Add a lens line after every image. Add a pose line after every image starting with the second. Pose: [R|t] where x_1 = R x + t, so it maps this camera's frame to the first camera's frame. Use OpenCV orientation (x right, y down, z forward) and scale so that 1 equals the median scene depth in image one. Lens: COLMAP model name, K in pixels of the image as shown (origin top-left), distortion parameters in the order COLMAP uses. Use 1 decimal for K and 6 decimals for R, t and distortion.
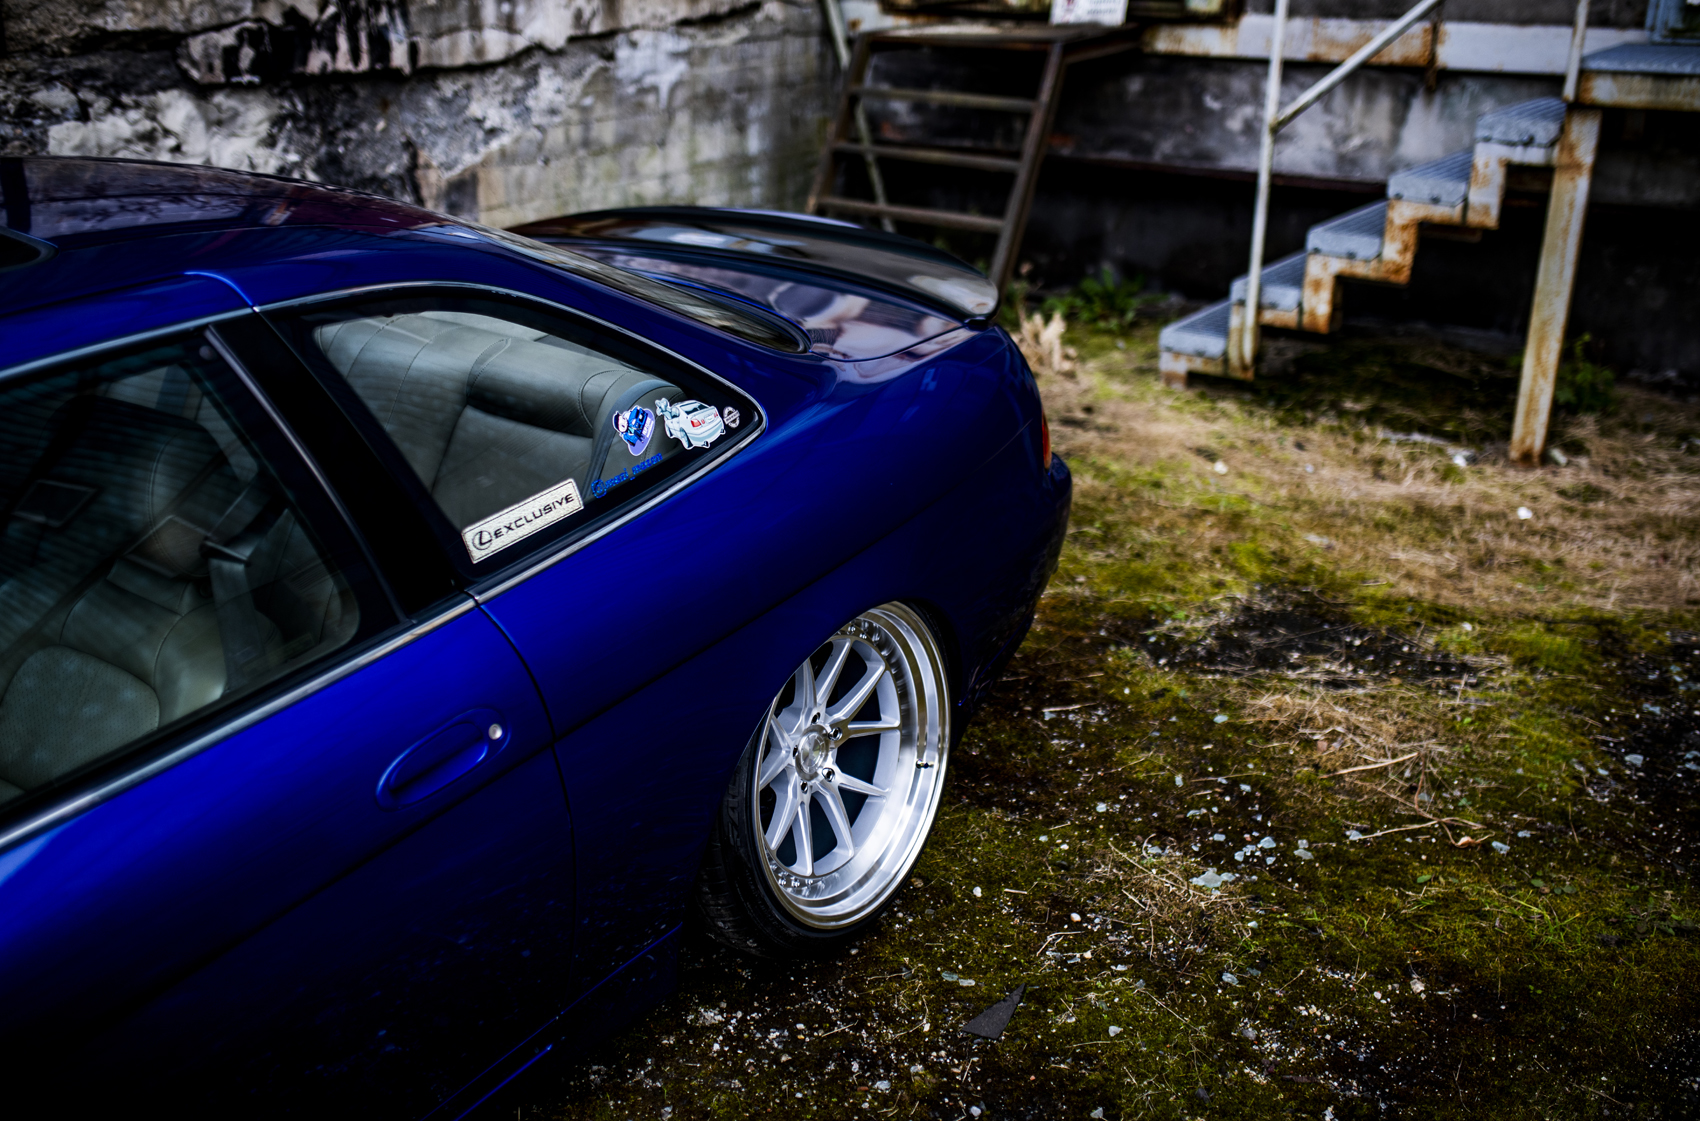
lens RADIAL K [[1623.4, 0, 856.8], [0, 1623.4, 554.0], [0, 0, 1]] dist [-0.066929, 0.110166]
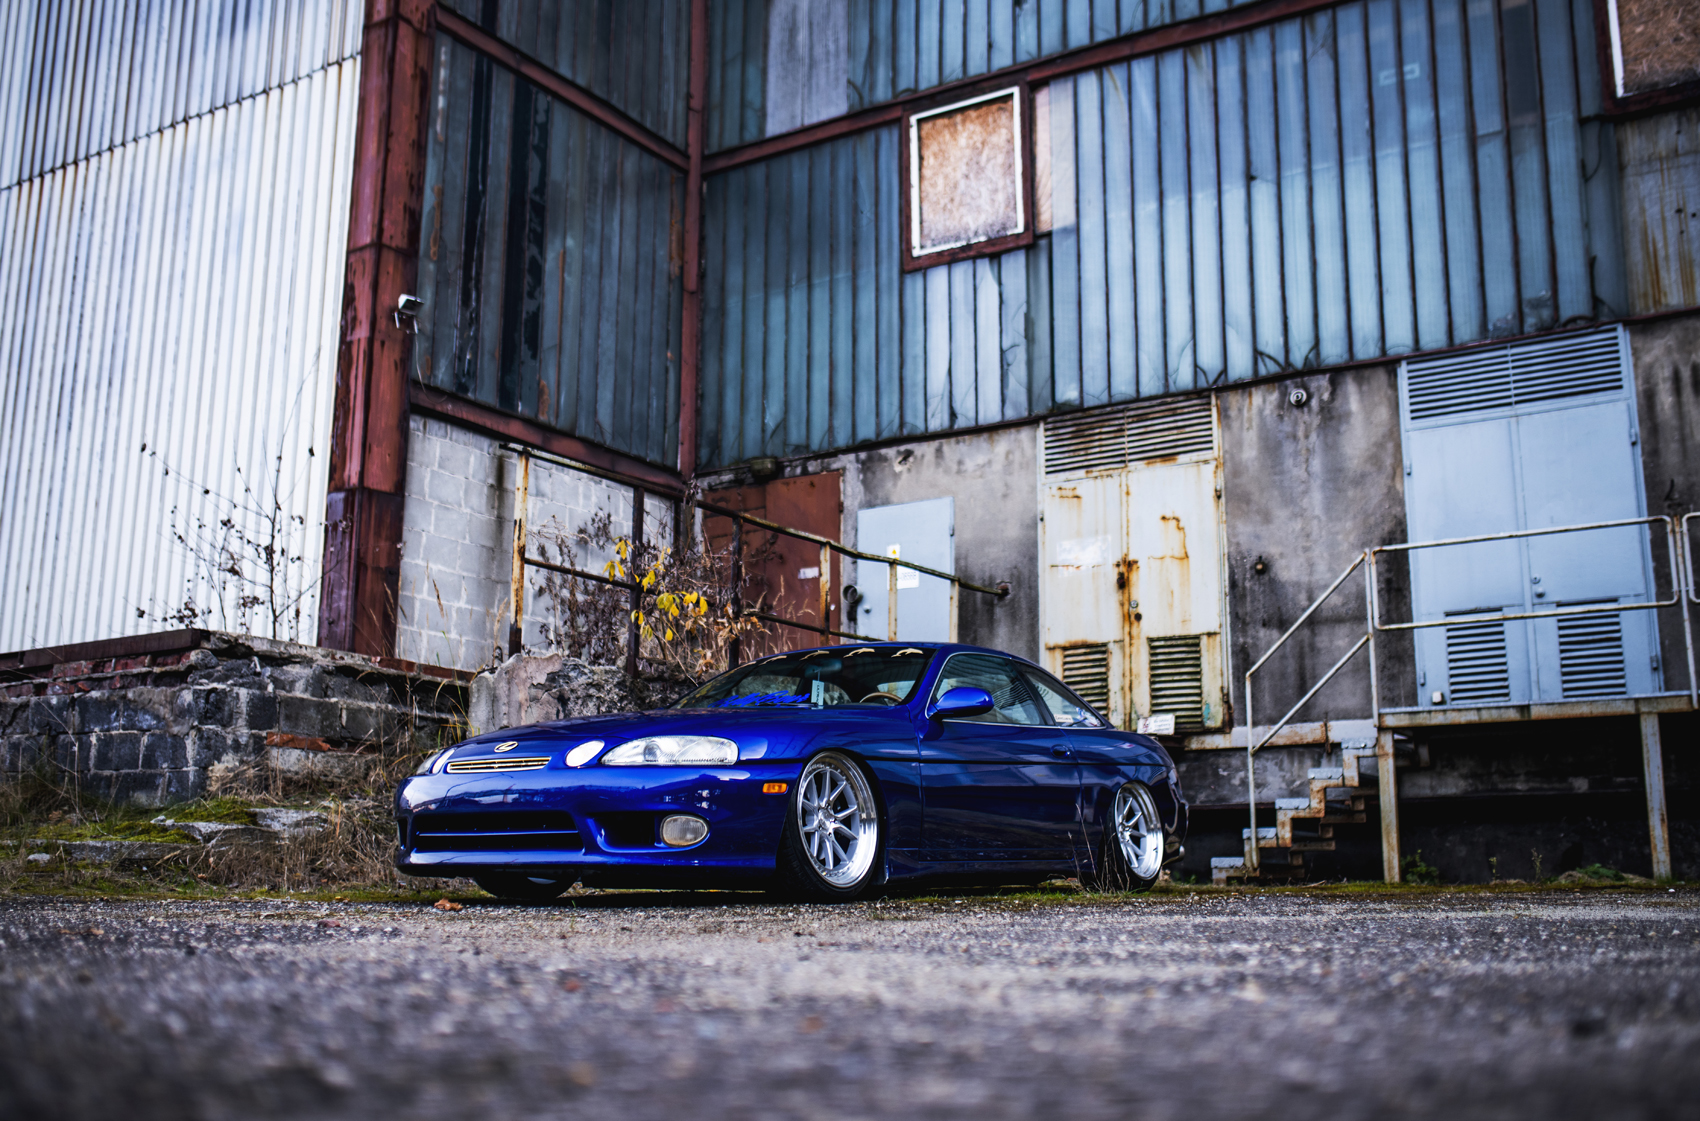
lens RADIAL K [[1681.5, 0, 854.4], [0, 1681.5, 554.7], [0, 0, 1]] dist [-0.070297, 0.111718]
pose [[0.999949, -0.009780, 0.002364, -0.266154], [0.009507, 0.841447, -0.540256, 0.687026], [0.003295, 0.540251, 0.841497, -0.991342]]
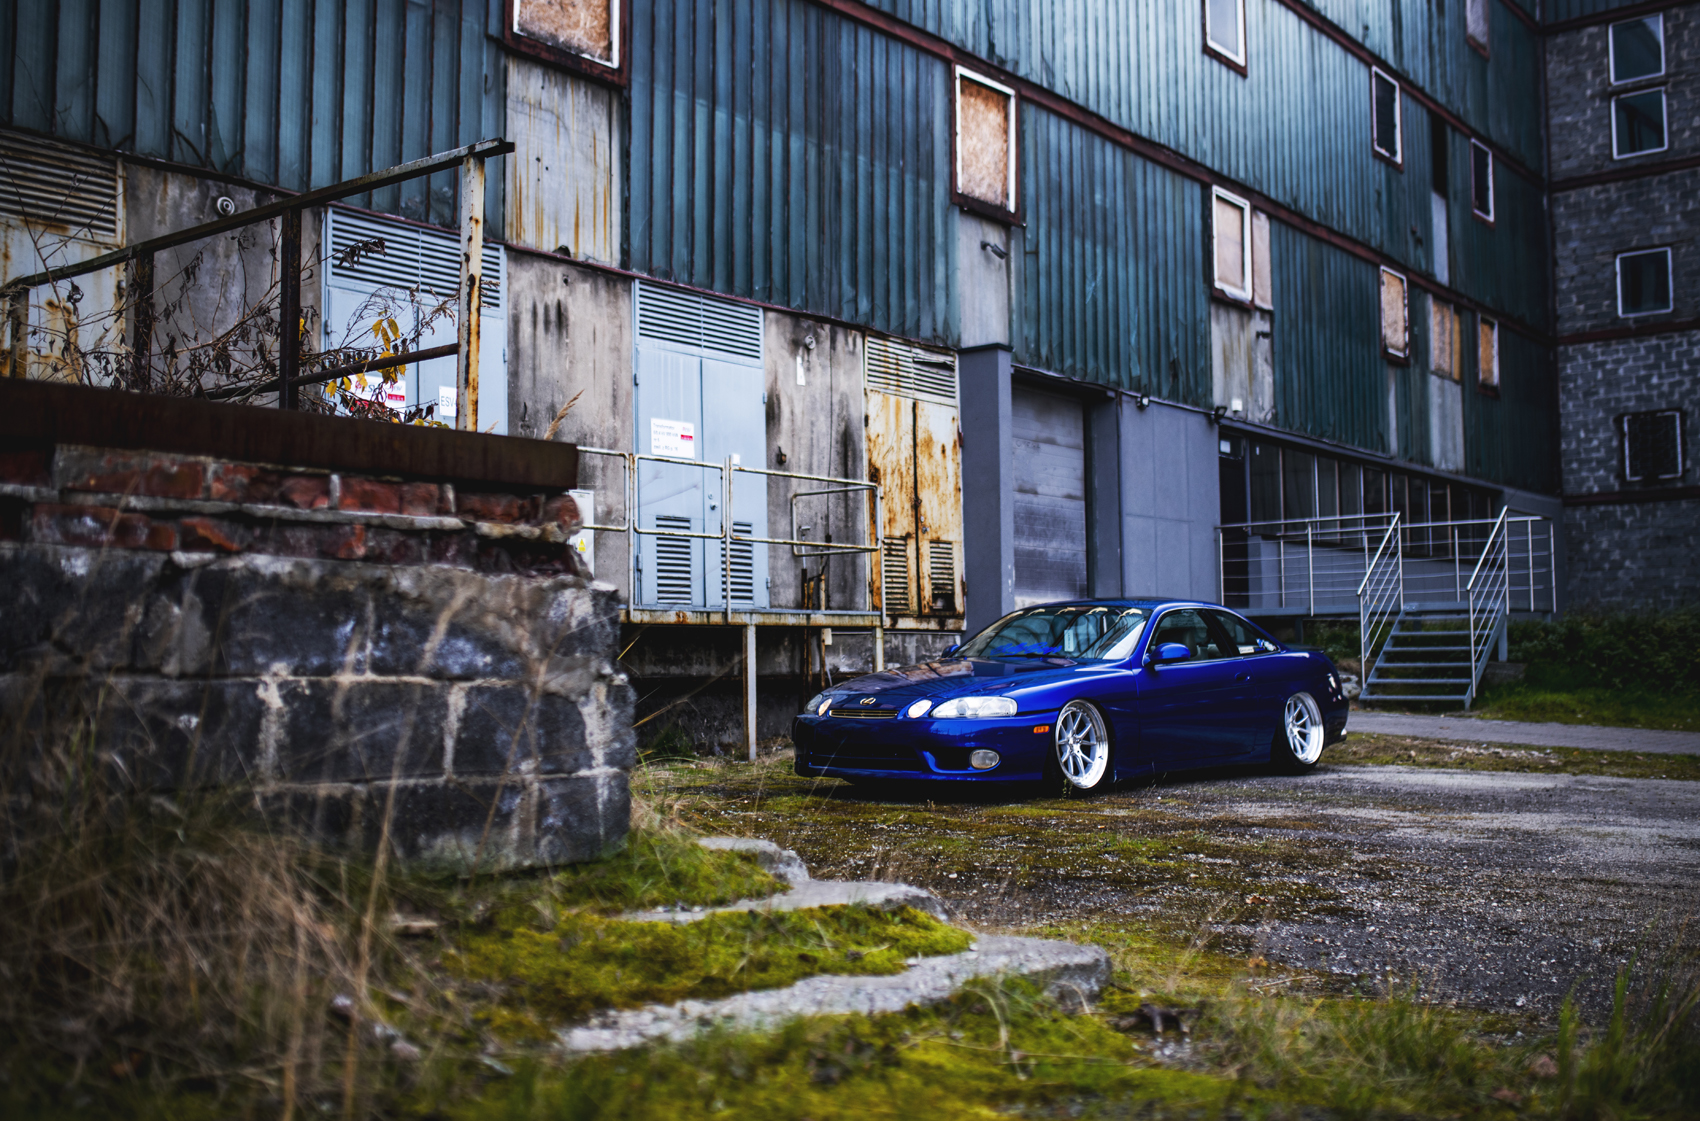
lens RADIAL K [[1697.9, 0, 854.8], [0, 1697.9, 560.1], [0, 0, 1]] dist [-0.079548, 0.135740]
pose [[0.106779, 0.045838, 0.993226, -1.524253], [0.364854, 0.927444, -0.082027, 0.047781], [-0.924921, 0.371141, 0.082307, 0.191391]]
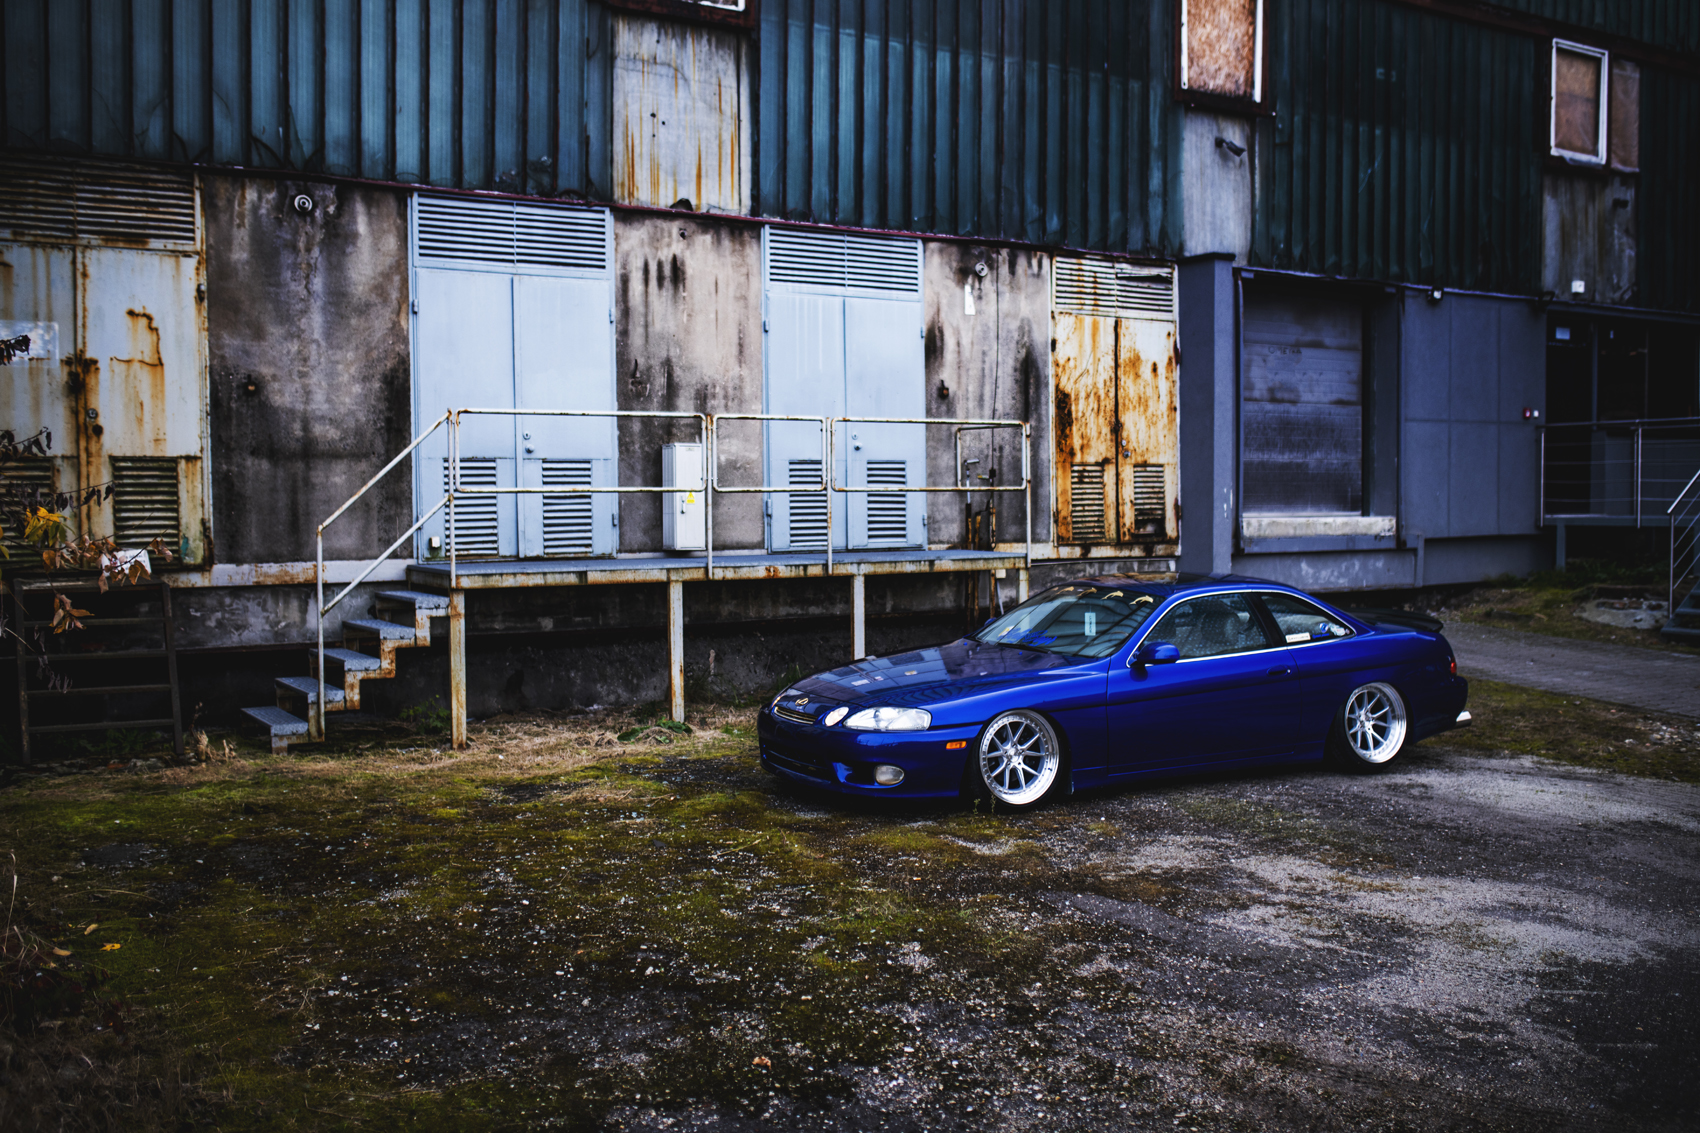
lens RADIAL K [[1614.0, 0, 854.5], [0, 1614.0, 559.9], [0, 0, 1]] dist [-0.070708, 0.114250]
pose [[0.430124, -0.053326, 0.901194, -1.209360], [0.330321, 0.938327, -0.102133, 0.094927], [-0.840168, 0.341613, 0.421211, -0.417843]]
